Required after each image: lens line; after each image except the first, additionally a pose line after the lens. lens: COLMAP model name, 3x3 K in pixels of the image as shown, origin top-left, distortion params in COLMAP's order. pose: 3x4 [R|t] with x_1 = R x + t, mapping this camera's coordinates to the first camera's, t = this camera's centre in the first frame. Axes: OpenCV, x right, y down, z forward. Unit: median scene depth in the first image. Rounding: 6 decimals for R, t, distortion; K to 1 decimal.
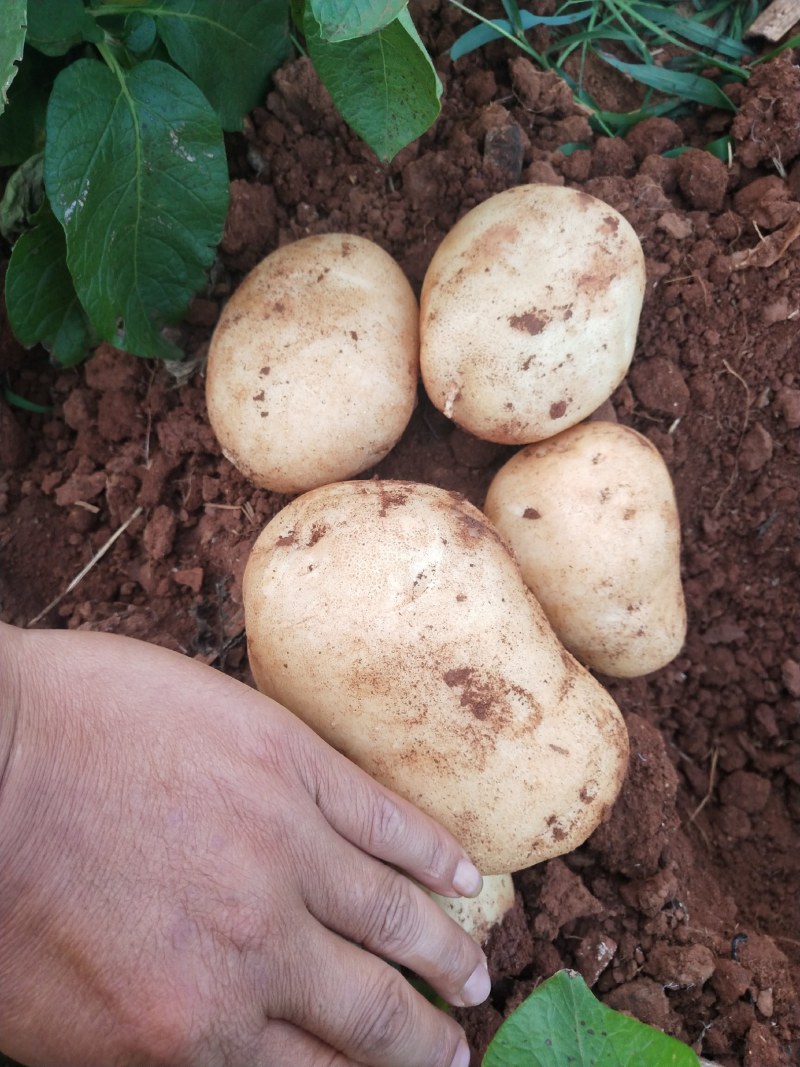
lens RADIAL K [[857.5, 0, 400.0], [0, 857.5, 533.5], [0, 0, 1]] dist [-0.060853, 0.092683]
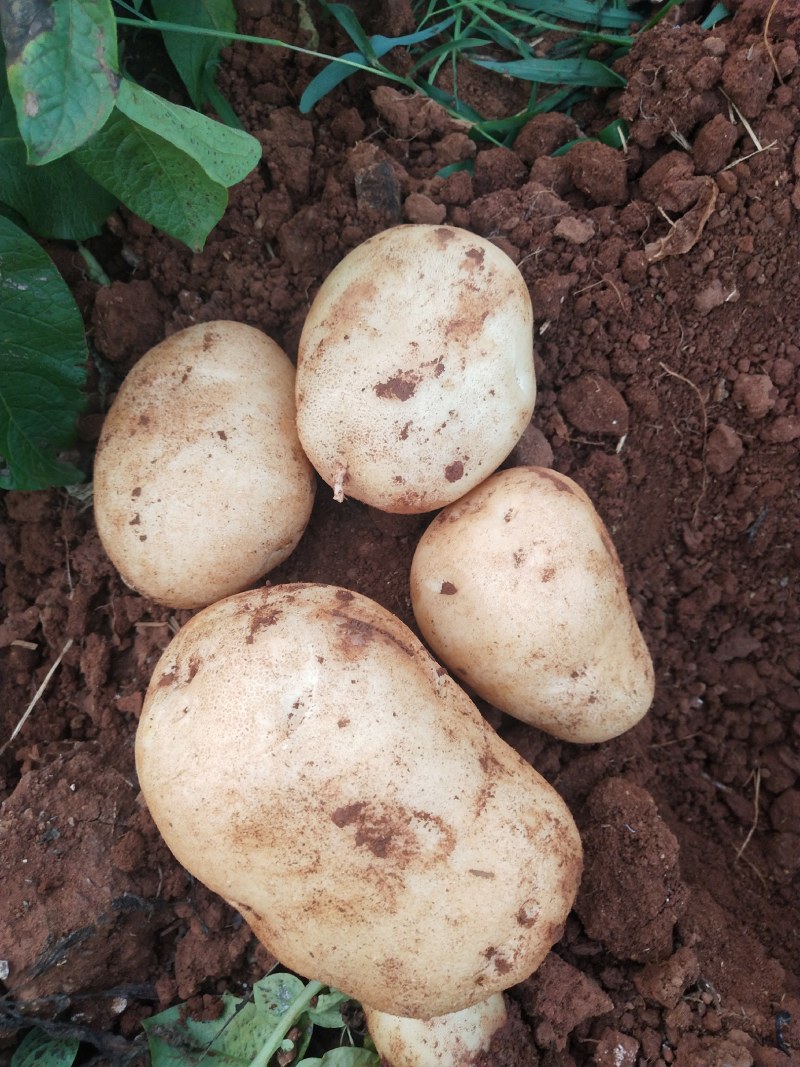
lens RADIAL K [[857.5, 0, 400.0], [0, 857.5, 533.5], [0, 0, 1]] dist [-0.060853, 0.092683]
pose [[0.978047, -0.182403, -0.100760, 0.179449], [0.181775, 0.983219, -0.015451, -0.066319], [0.101888, -0.003204, 0.994791, 0.081249]]
